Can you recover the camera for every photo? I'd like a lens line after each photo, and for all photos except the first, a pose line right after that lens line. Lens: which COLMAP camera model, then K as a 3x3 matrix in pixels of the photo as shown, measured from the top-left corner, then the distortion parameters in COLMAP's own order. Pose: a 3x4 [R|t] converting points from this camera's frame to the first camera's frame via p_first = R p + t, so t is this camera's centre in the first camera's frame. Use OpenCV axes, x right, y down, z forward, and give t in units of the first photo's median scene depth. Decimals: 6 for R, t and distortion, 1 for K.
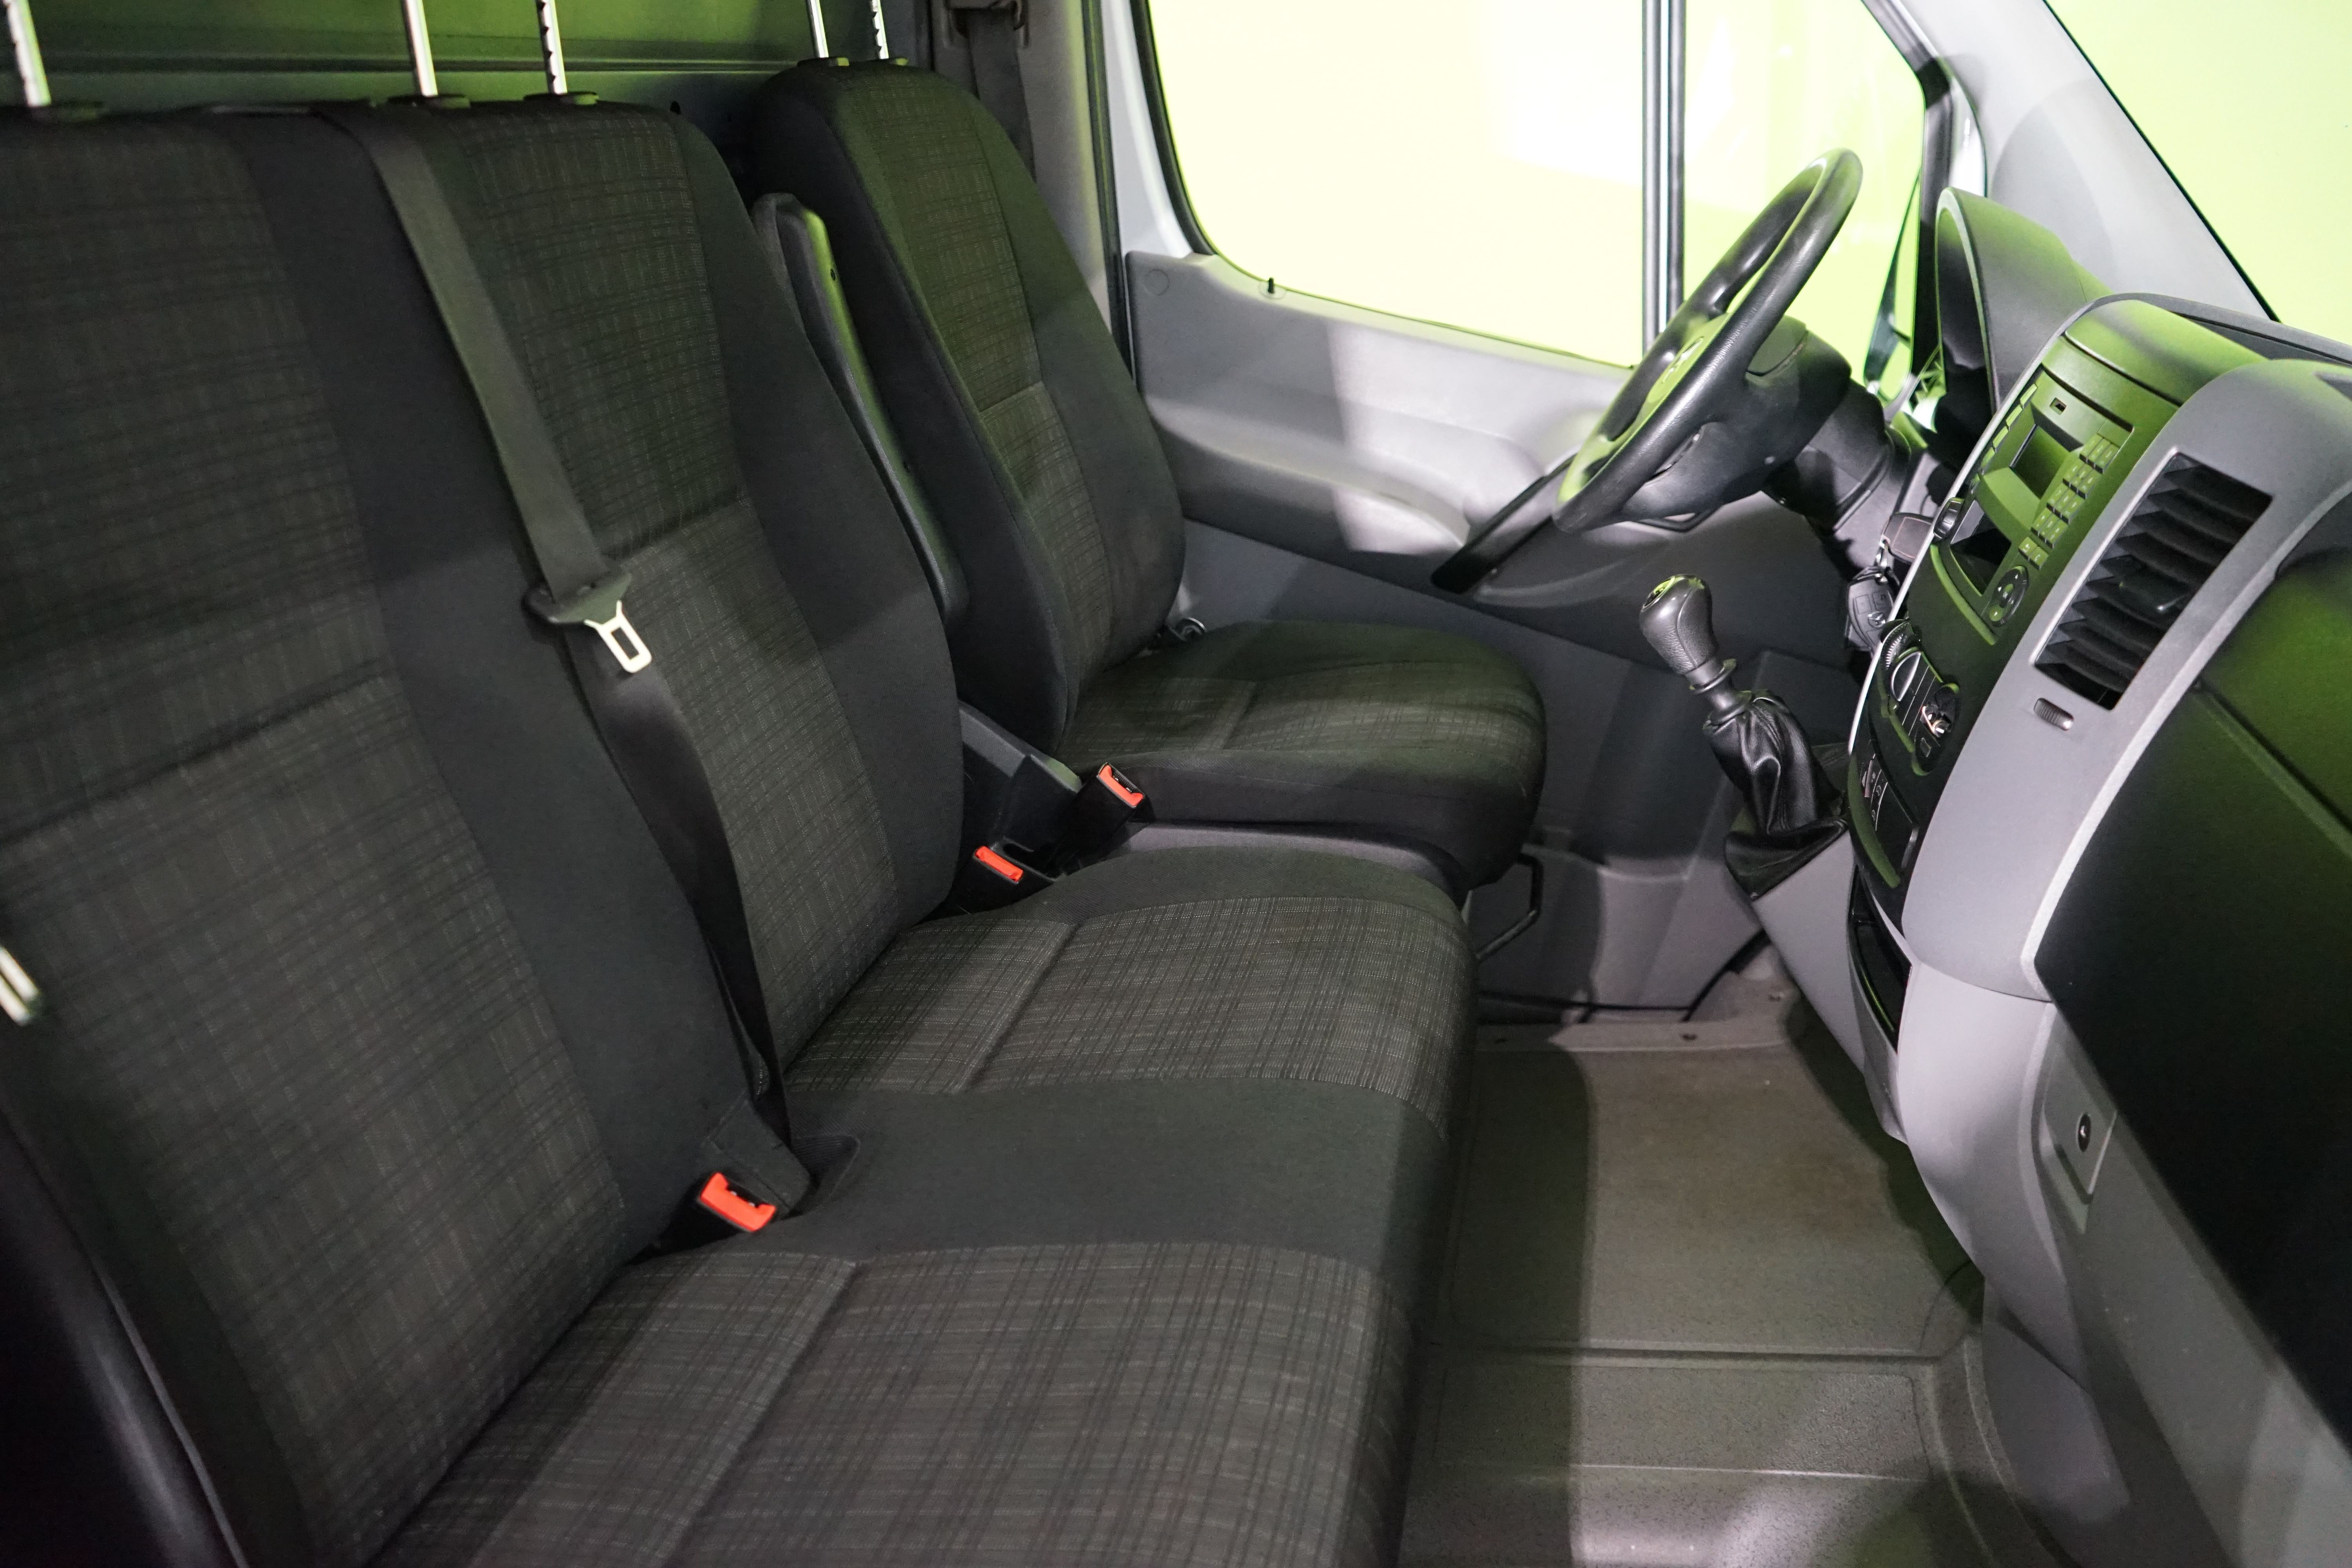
lens RADIAL K [[1899.3, 0, 1175.5], [0, 1899.3, 781.5], [0, 0, 1]] dist [0.003422, 0.012186]
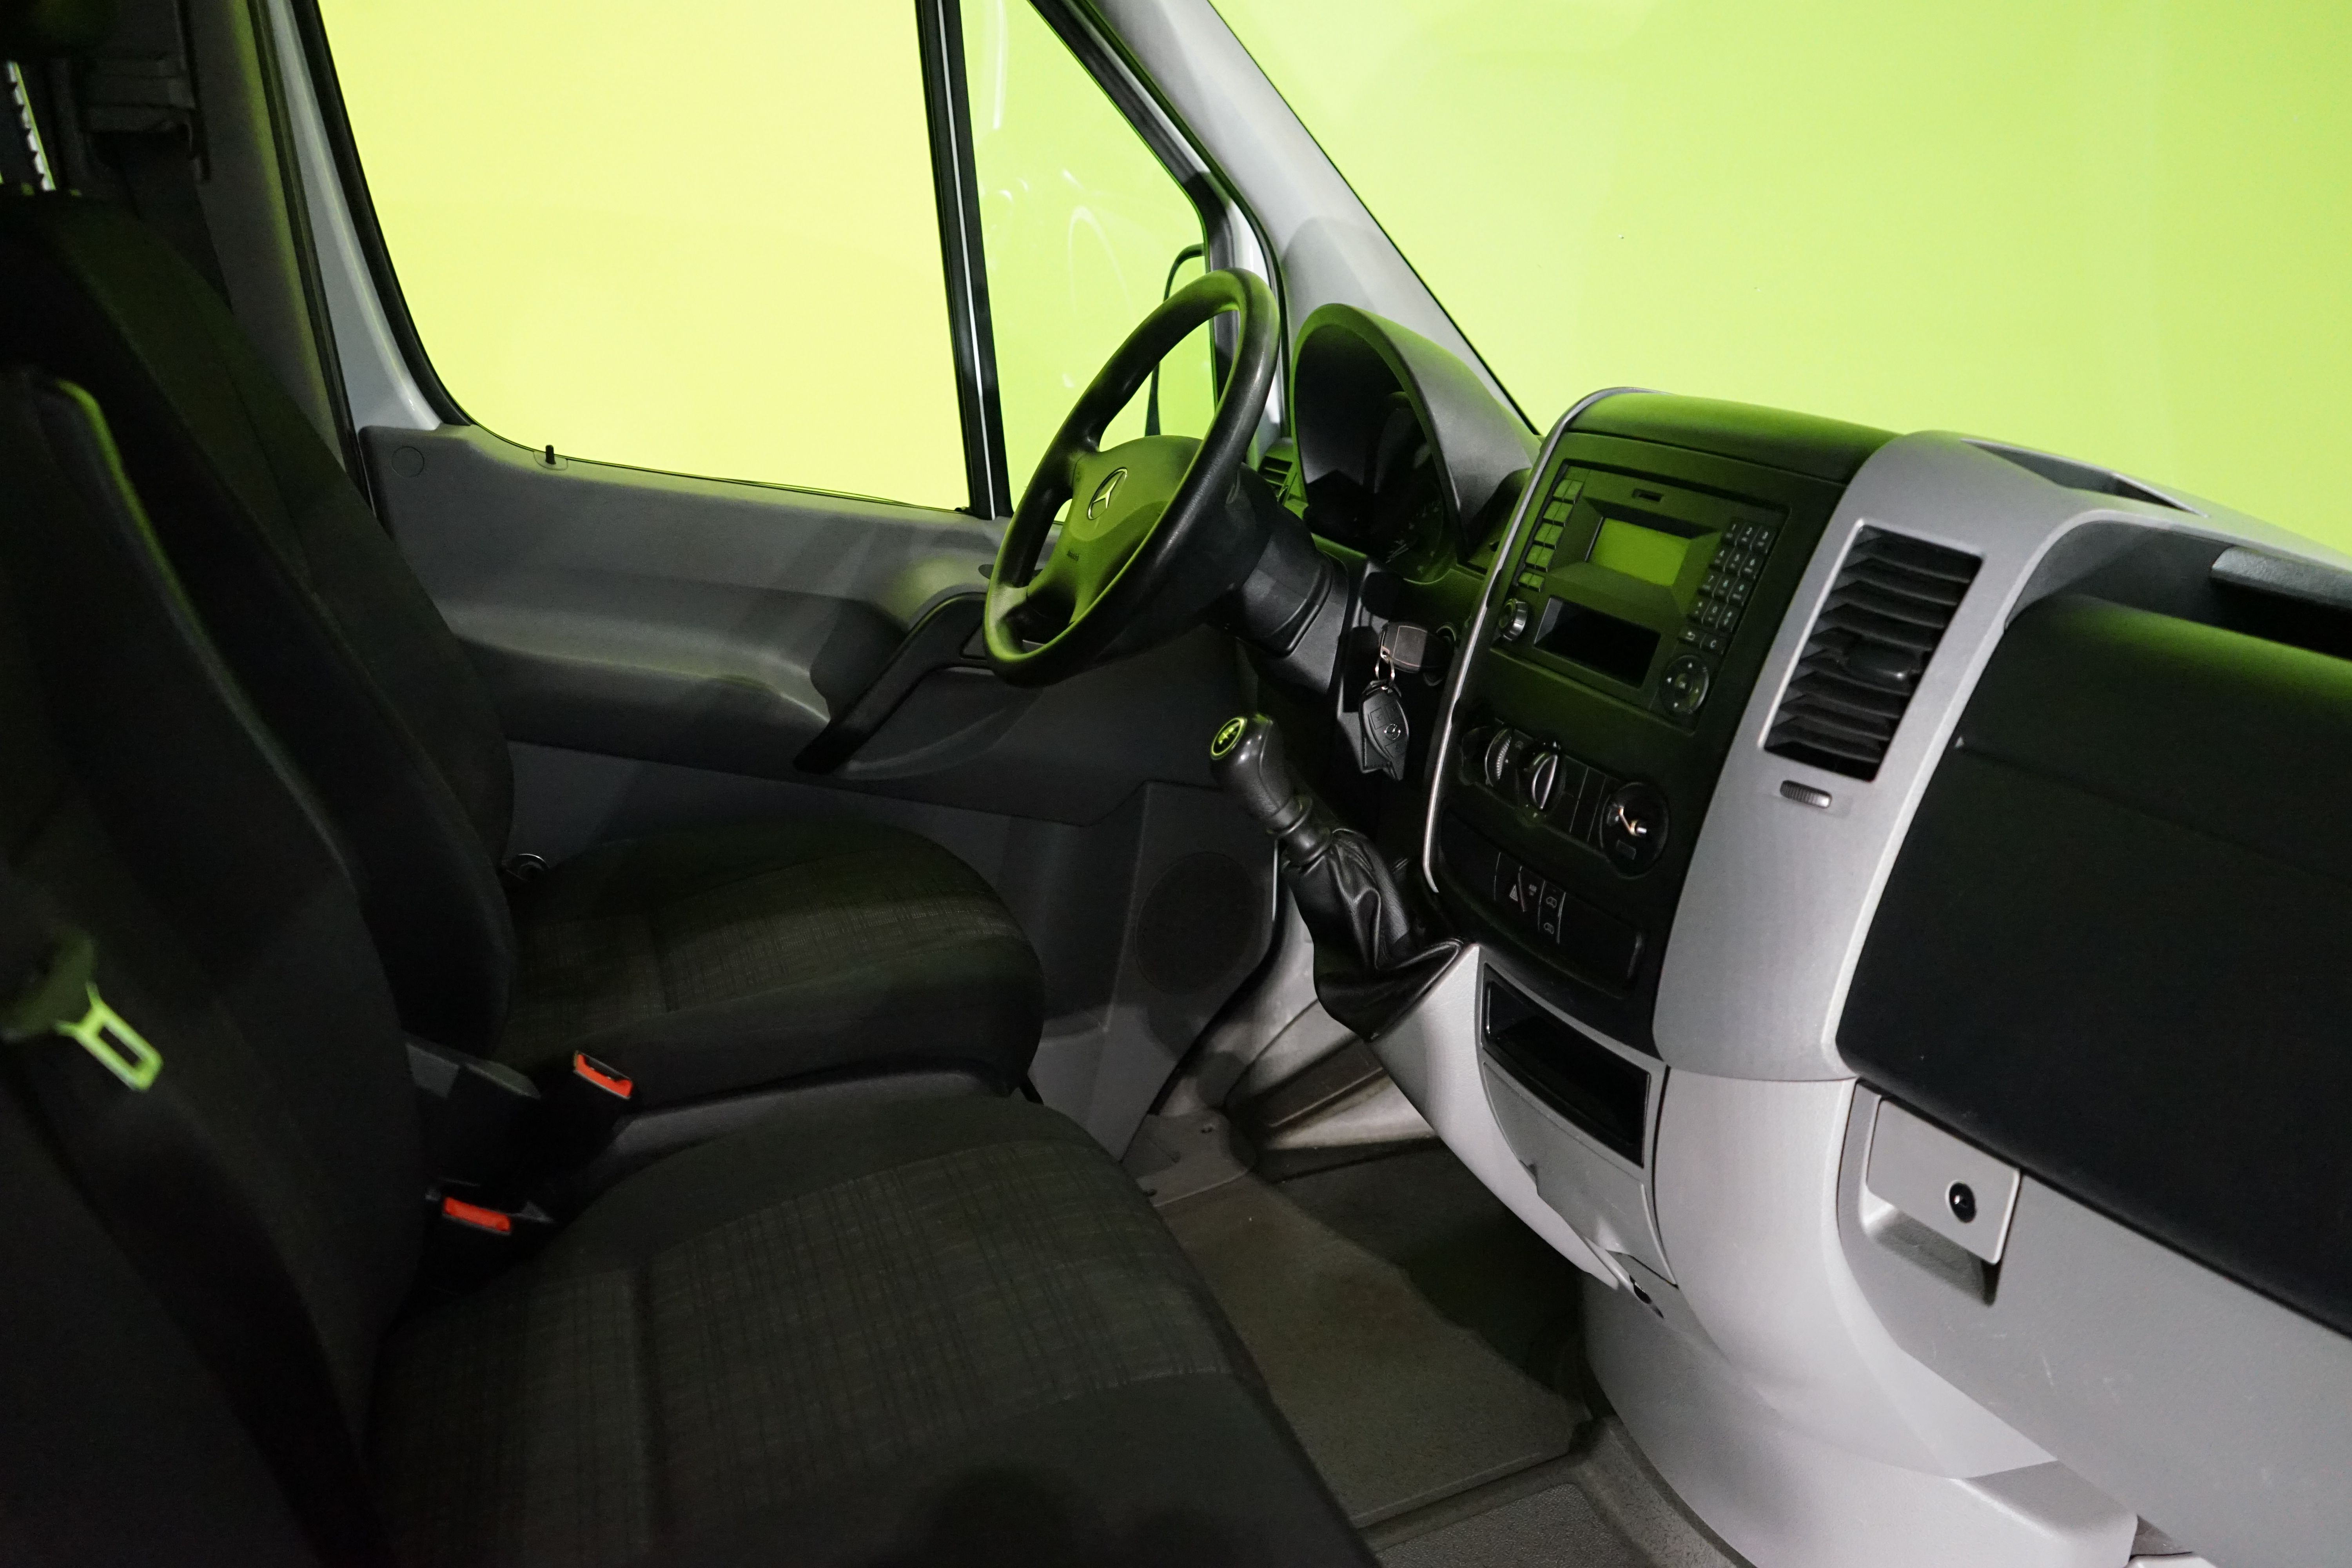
lens RADIAL K [[1899.3, 0, 1176.6], [0, 1899.3, 787.3], [0, 0, 1]] dist [0.003422, 0.012186]
pose [[0.859427, -0.159089, 0.485876, -0.195195], [0.195831, 0.980308, -0.025411, -0.050315], [-0.472265, 0.116989, 0.873658, 0.184123]]
